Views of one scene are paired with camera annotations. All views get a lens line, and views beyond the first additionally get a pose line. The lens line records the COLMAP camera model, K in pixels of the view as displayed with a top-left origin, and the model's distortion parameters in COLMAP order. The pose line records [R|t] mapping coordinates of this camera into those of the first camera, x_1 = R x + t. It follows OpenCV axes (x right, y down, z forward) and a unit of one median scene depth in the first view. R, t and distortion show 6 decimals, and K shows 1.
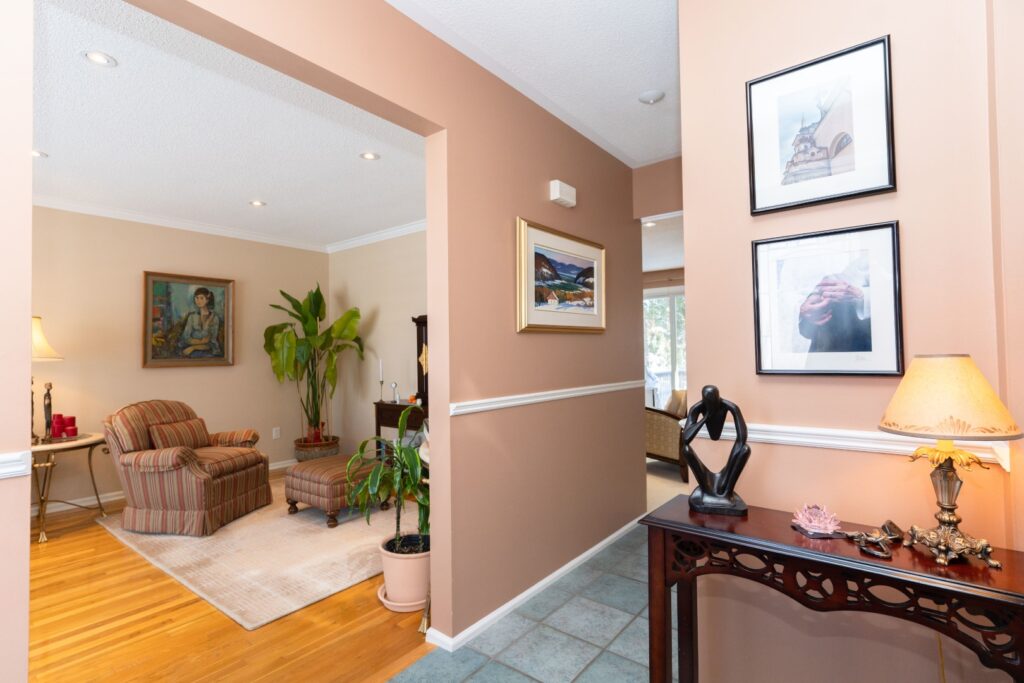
lens RADIAL K [[490.8, 0, 515.6], [0, 490.8, 339.4], [0, 0, 1]] dist [0.002146, 0.000022]
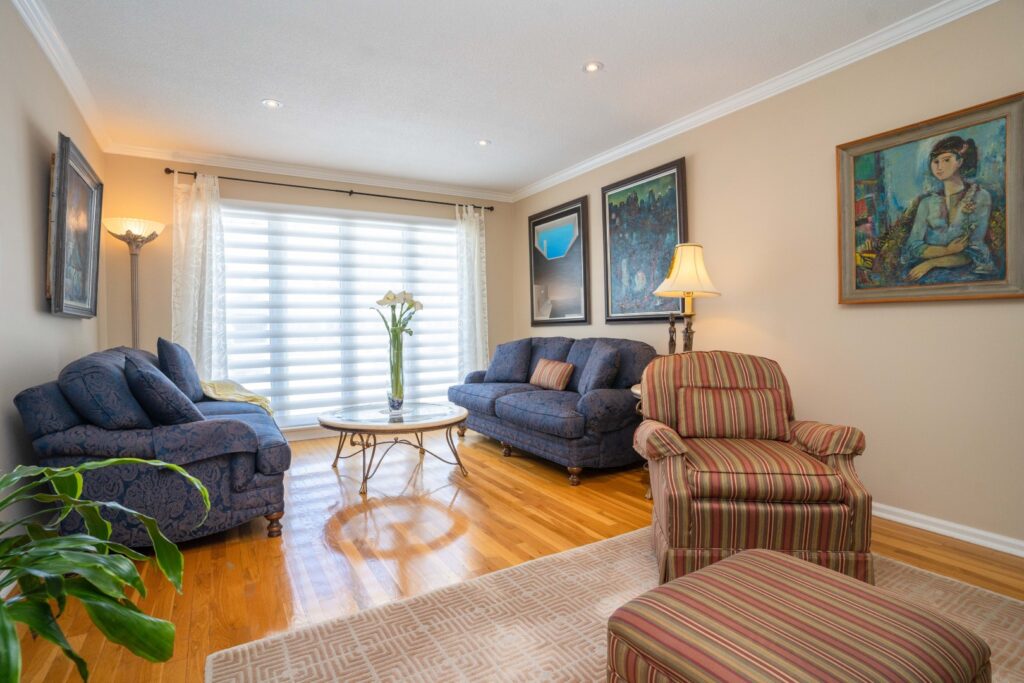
lens RADIAL K [[516.0, 0, 509.9], [0, 516.0, 332.8], [0, 0, 1]] dist [-0.055457, 0.035596]
pose [[-0.360994, 0.028172, -0.932143, -0.014020], [0.038365, 0.999146, 0.015340, 0.064897], [0.931779, -0.030224, -0.361766, 0.804512]]
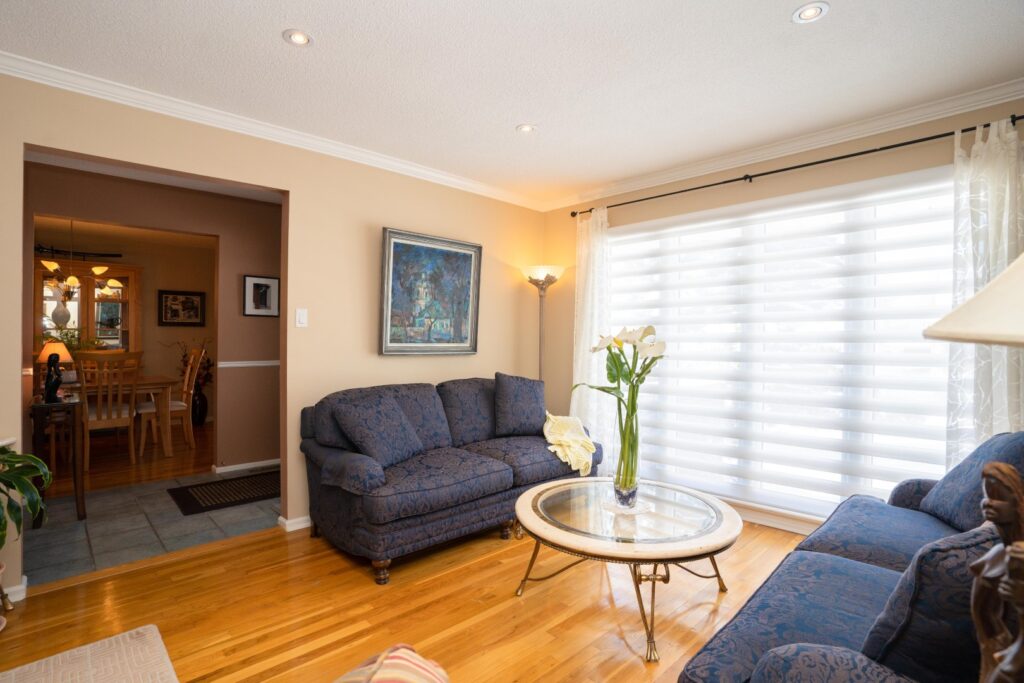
lens RADIAL K [[516.0, 0, 509.9], [0, 516.0, 332.8], [0, 0, 1]] dist [-0.055457, 0.035596]
pose [[-0.991691, 0.012182, 0.128067, -0.645636], [0.007184, 0.999197, -0.039422, 0.031949], [-0.128444, -0.038175, -0.990982, 0.900546]]
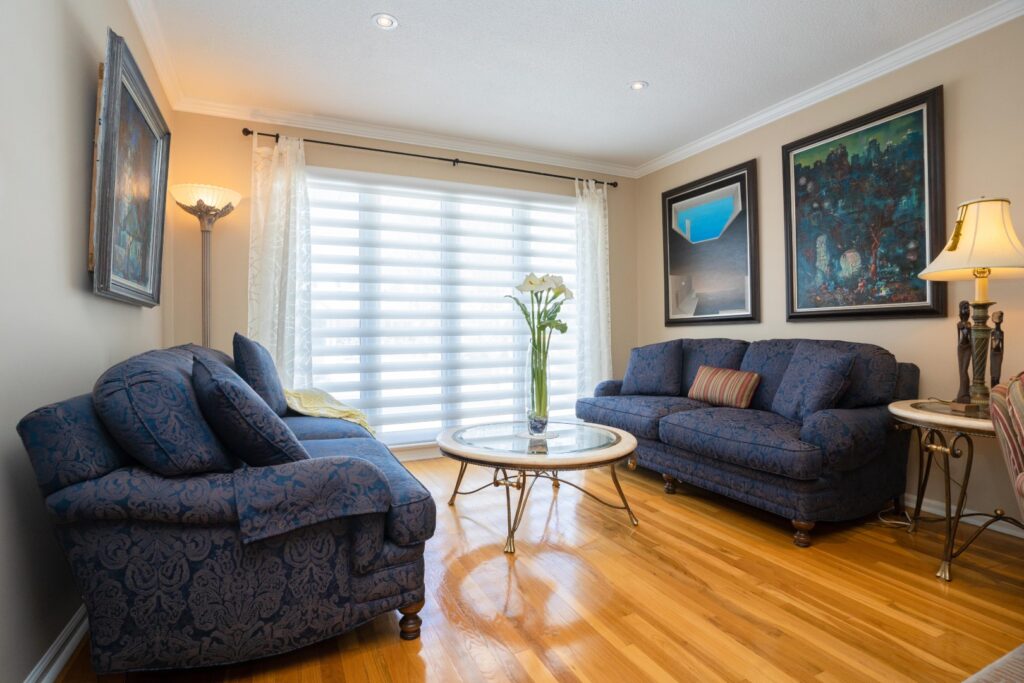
lens RADIAL K [[513.6, 0, 514.3], [0, 513.6, 335.2], [0, 0, 1]] dist [-0.068447, 0.042019]
pose [[-0.438710, 0.019006, -0.898428, -0.149687], [0.032522, 0.999457, 0.005263, 0.073155], [0.898040, -0.026910, -0.439090, 0.584575]]
